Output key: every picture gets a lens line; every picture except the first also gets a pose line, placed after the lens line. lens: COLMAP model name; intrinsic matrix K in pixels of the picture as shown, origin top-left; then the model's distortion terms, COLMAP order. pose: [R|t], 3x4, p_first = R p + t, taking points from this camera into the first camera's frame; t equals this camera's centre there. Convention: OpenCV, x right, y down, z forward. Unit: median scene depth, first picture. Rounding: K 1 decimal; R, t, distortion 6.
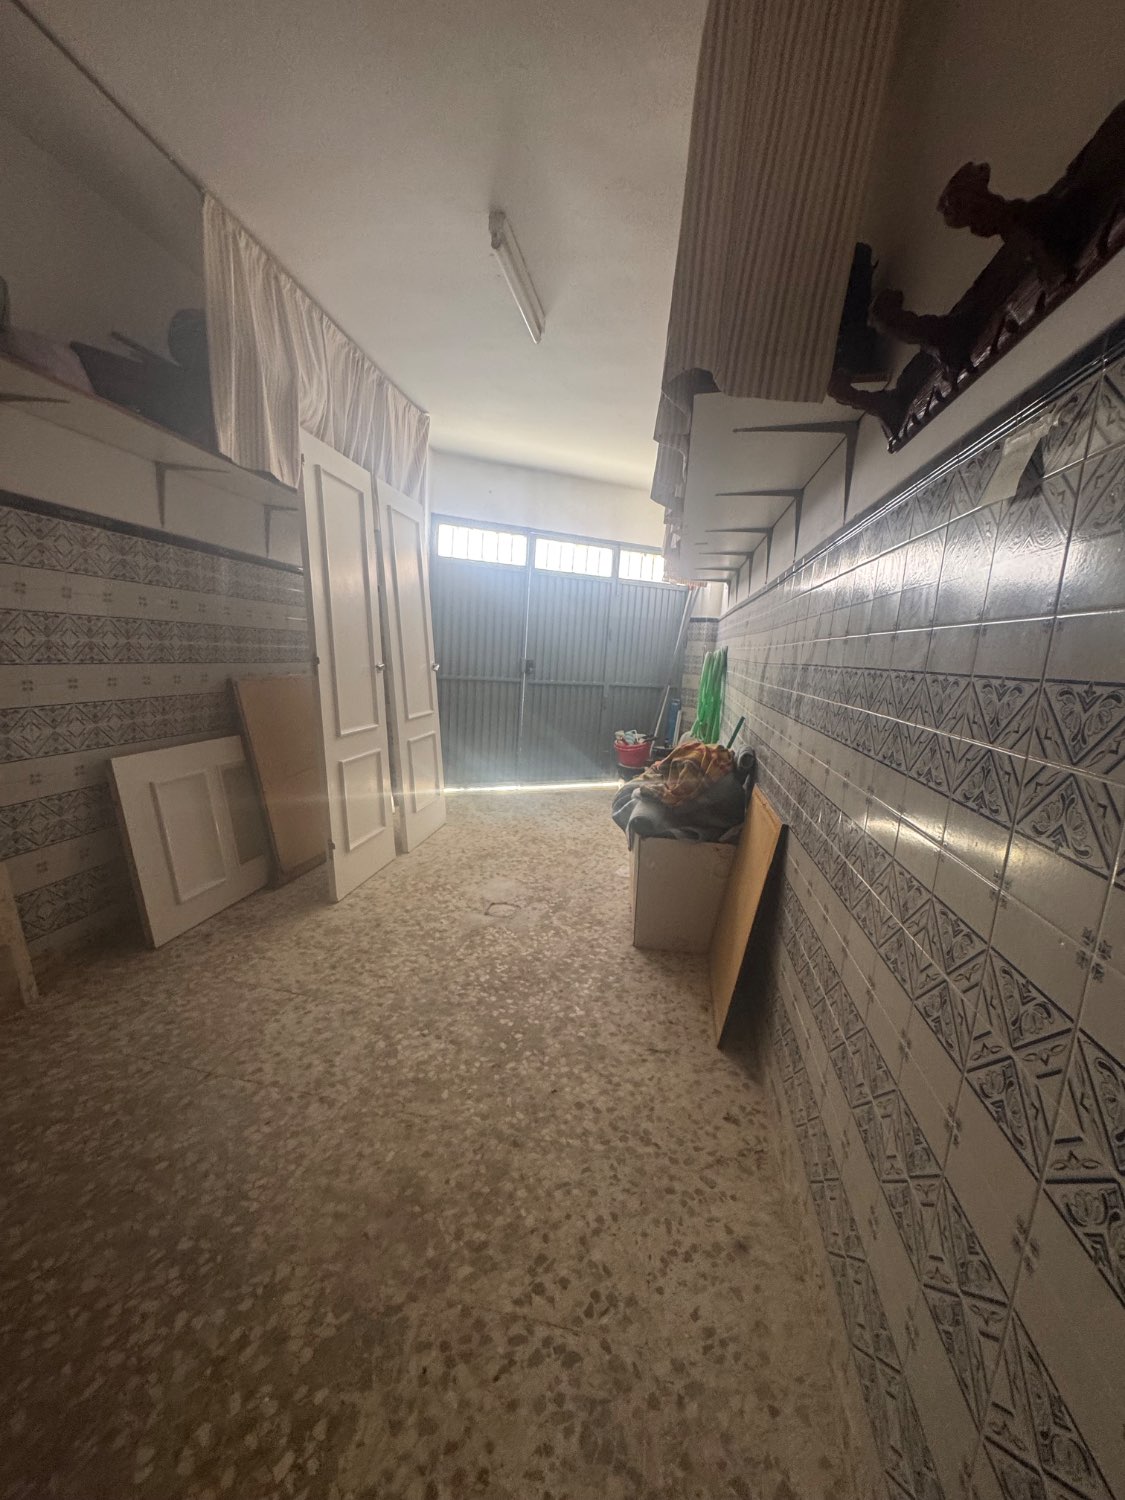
lens RADIAL K [[597.6, 0, 562.5], [0, 597.6, 759.6], [0, 0, 1]] dist [-0.004161, 0.000397]
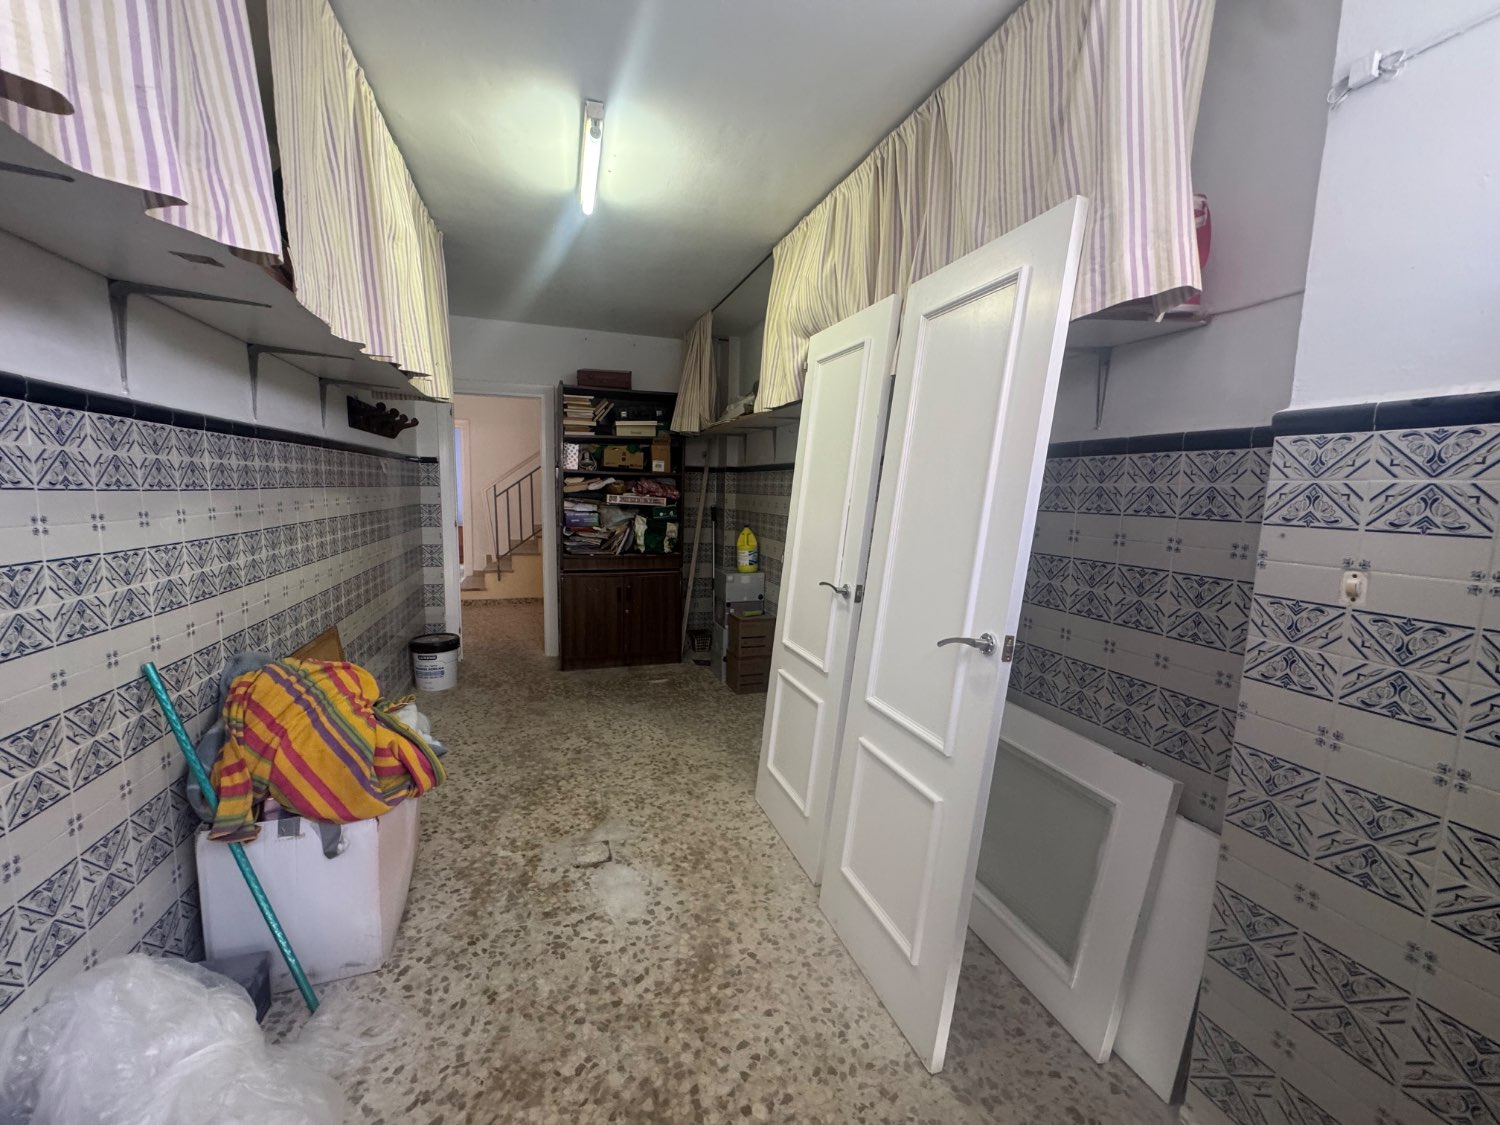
lens RADIAL K [[597.6, 0, 764.7], [0, 597.6, 557.4], [0, 0, 1]] dist [-0.004161, 0.000397]
pose [[-0.868252, -0.019065, -0.495756, 0.118859], [-0.157845, 0.957953, 0.239605, -0.411918], [0.470343, 0.286291, -0.834754, 1.832282]]
